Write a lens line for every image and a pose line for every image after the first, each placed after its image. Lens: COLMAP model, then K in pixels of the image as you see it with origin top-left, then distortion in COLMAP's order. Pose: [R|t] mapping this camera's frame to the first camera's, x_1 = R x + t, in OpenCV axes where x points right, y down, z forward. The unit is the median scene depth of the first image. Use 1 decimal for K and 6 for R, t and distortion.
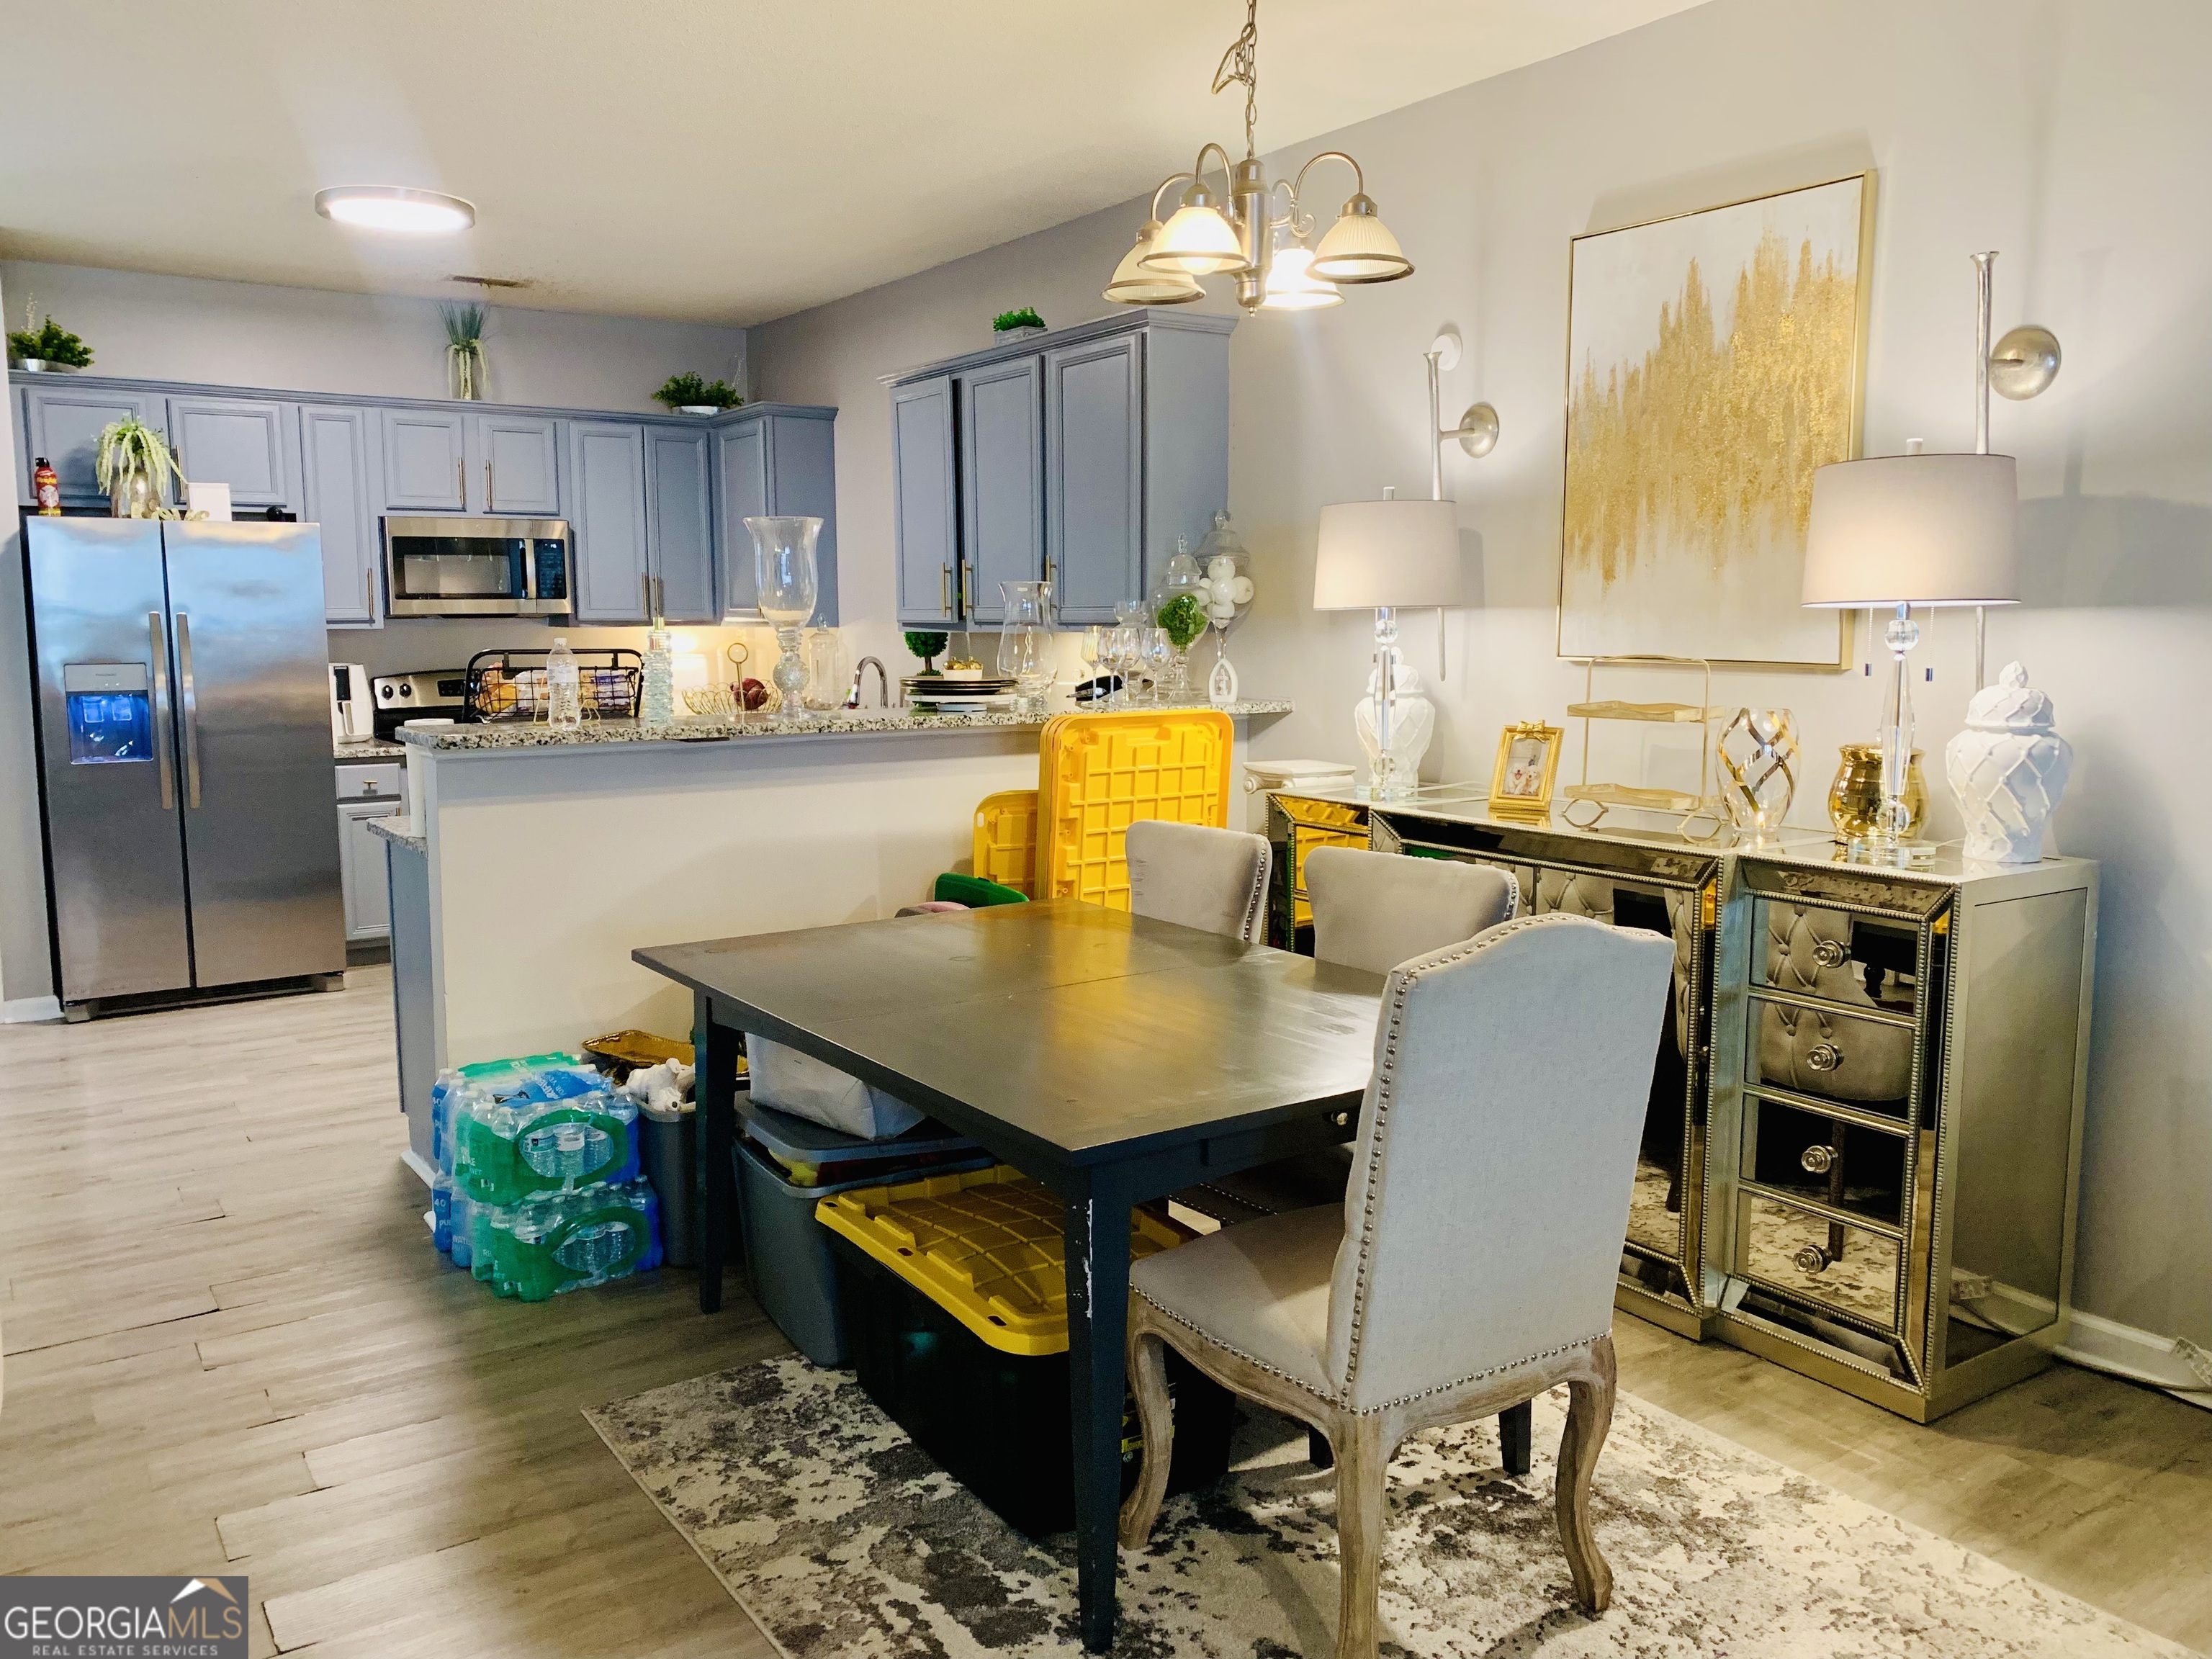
lens RADIAL K [[1692.7, 0, 1104.1], [0, 1692.7, 835.6], [0, 0, 1]] dist [0.039927, -0.052603]
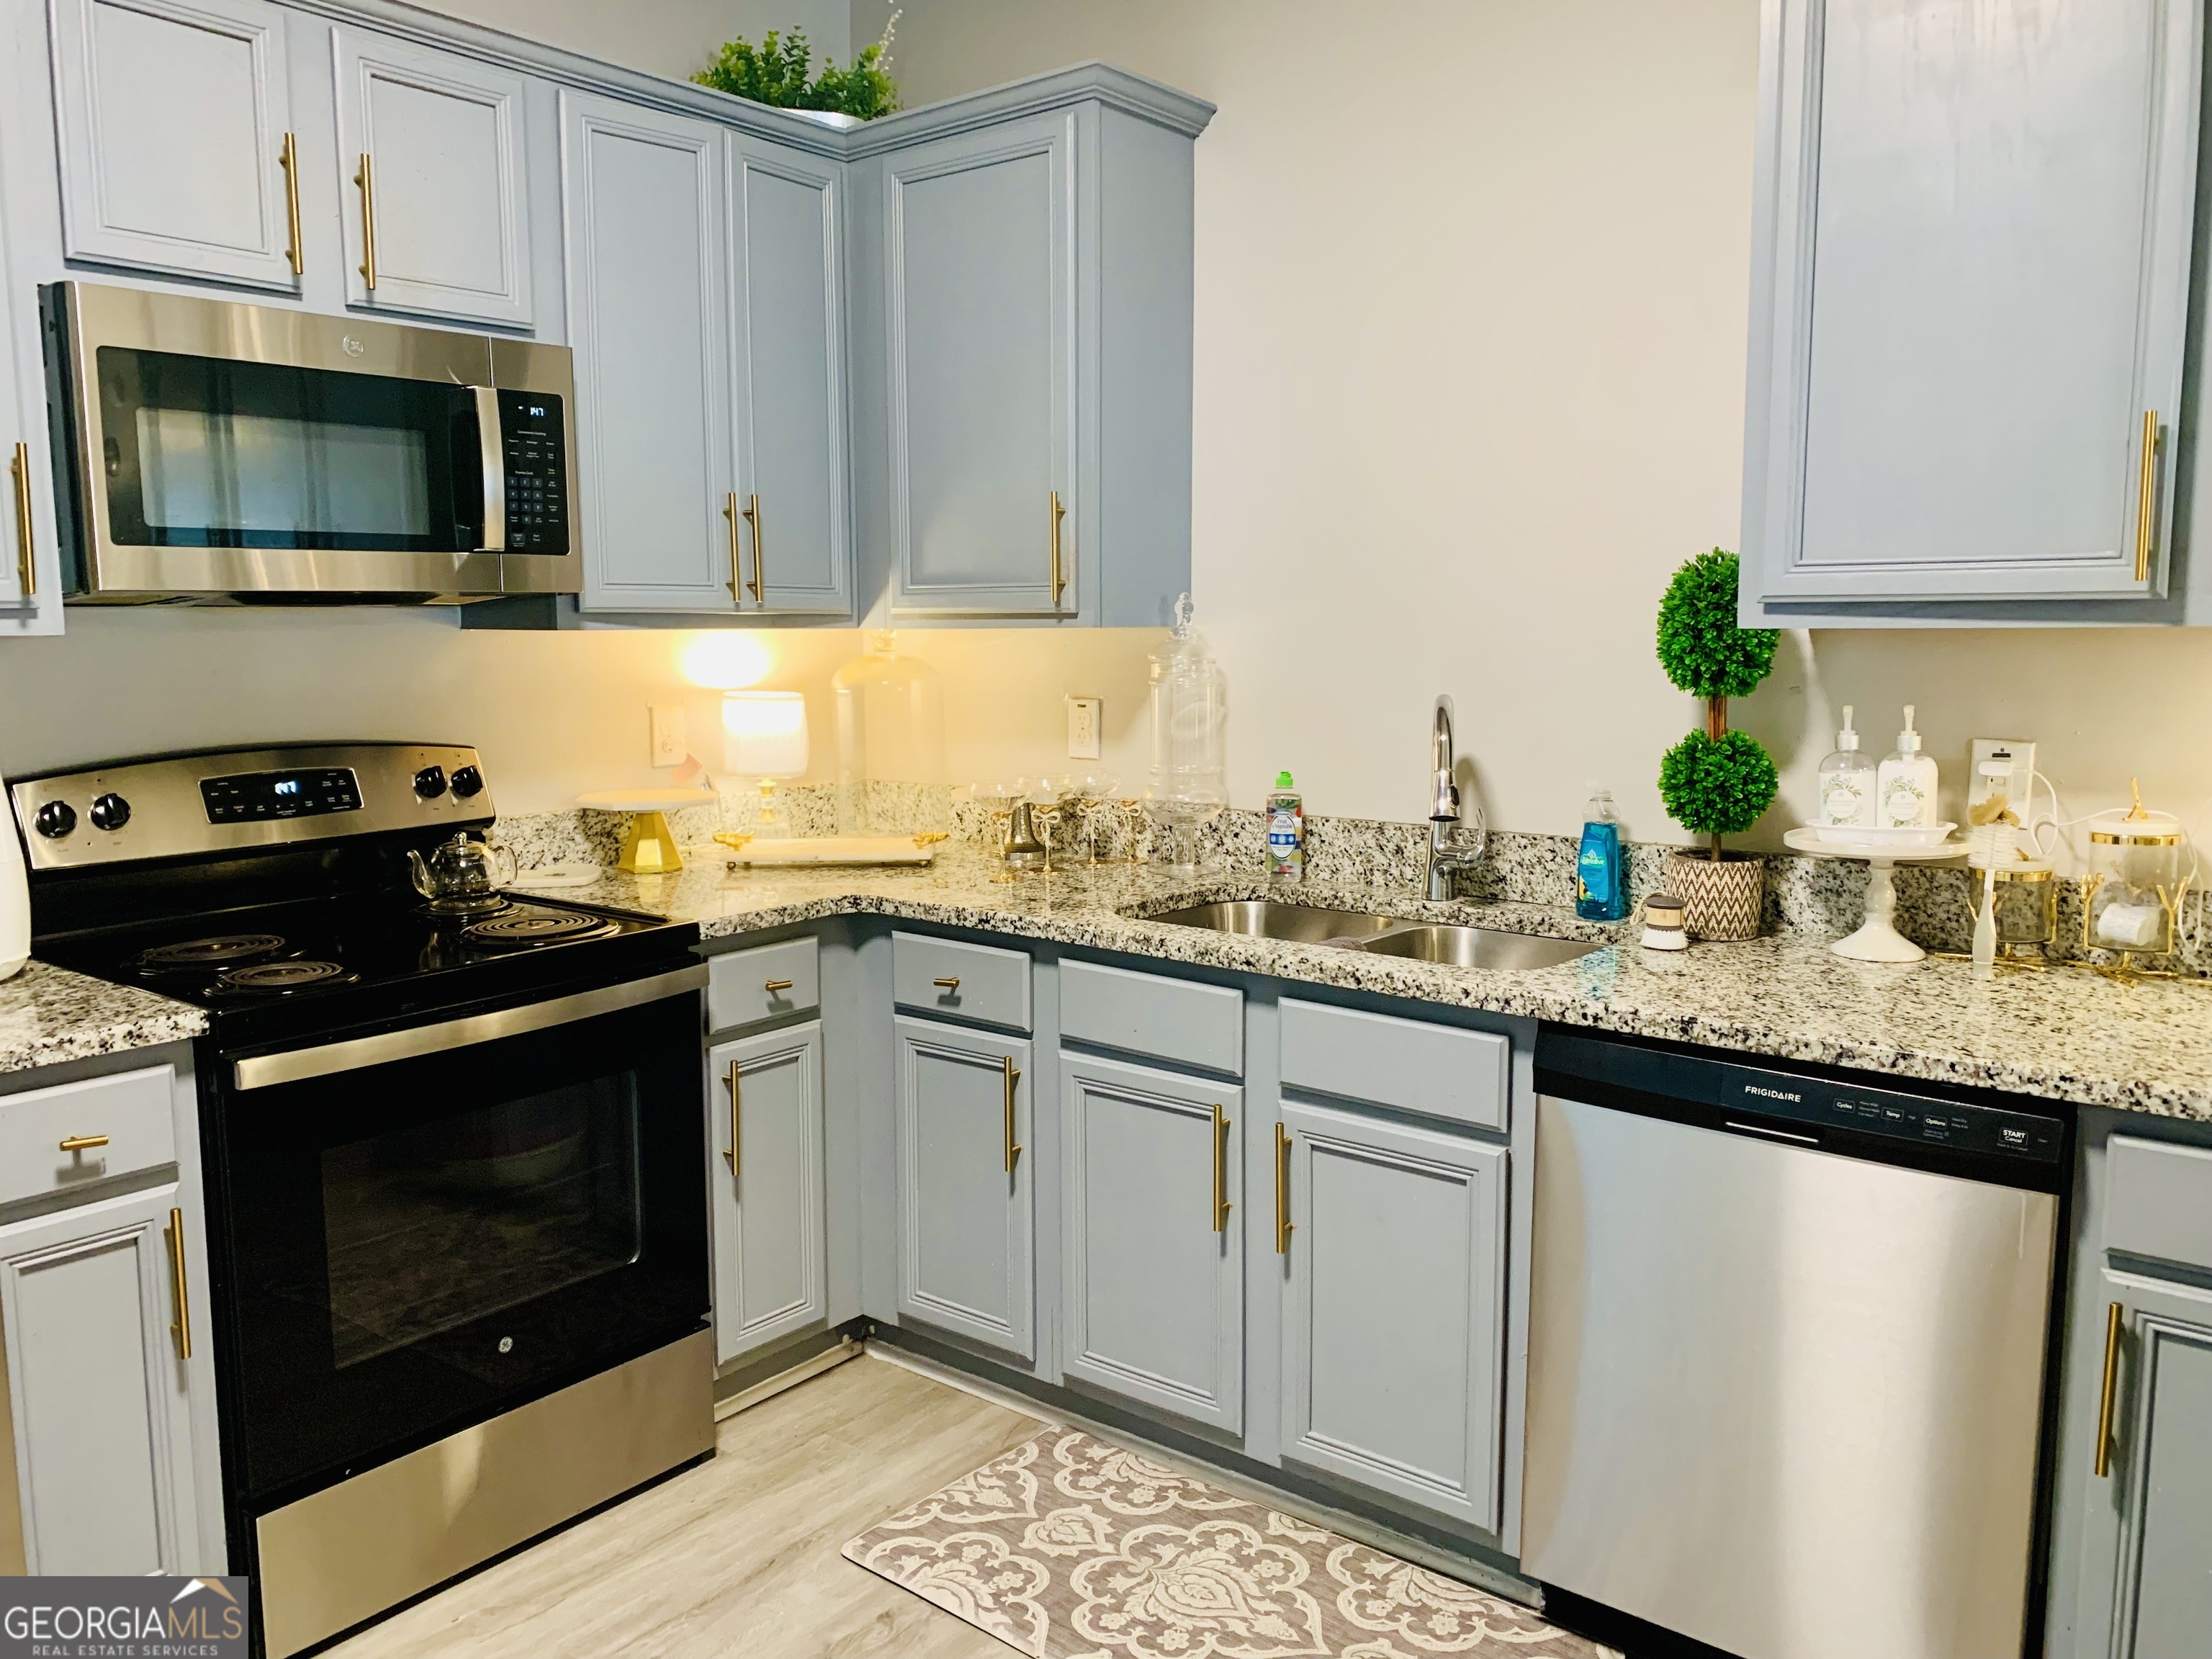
lens RADIAL K [[1681.1, 0, 1106.0], [0, 1681.1, 829.5], [0, 0, 1]] dist [0.069467, -0.115706]
pose [[0.959003, -0.038894, 0.280714, -0.317698], [0.041812, 0.999116, -0.004413, -0.072734], [-0.280294, 0.015969, 0.959781, 0.618141]]
